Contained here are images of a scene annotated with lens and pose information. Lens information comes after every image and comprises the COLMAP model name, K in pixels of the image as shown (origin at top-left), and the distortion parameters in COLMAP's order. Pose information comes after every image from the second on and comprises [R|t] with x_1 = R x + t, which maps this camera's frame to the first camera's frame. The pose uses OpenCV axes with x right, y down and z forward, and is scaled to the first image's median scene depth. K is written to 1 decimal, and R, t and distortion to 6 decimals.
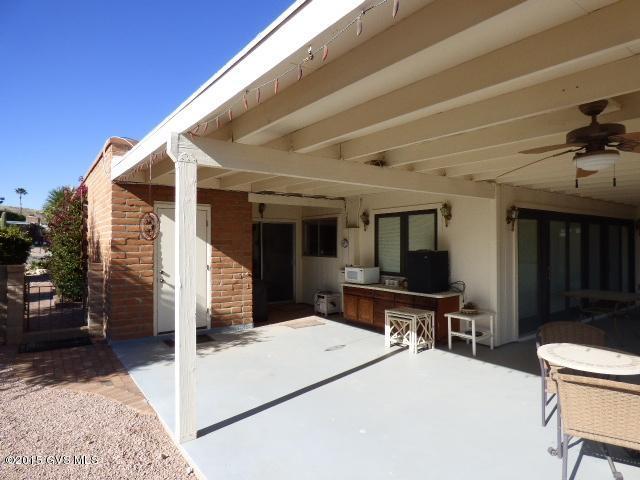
lens RADIAL K [[377.9, 0, 320.0], [0, 377.9, 240.0], [0, 0, 1]] dist [0.001238, 0.000779]
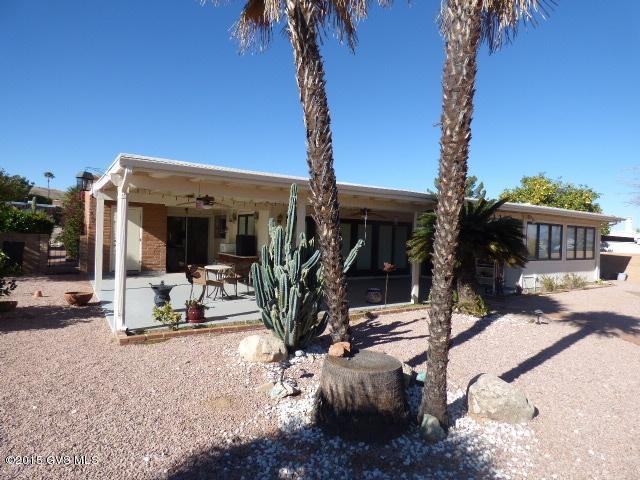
lens RADIAL K [[377.9, 0, 320.0], [0, 377.9, 240.0], [0, 0, 1]] dist [0.001238, 0.000779]
pose [[0.998269, 0.037689, -0.045139, 0.634460], [-0.036575, 0.999011, 0.025266, -0.007363], [0.046047, -0.023571, 0.998661, -0.795120]]
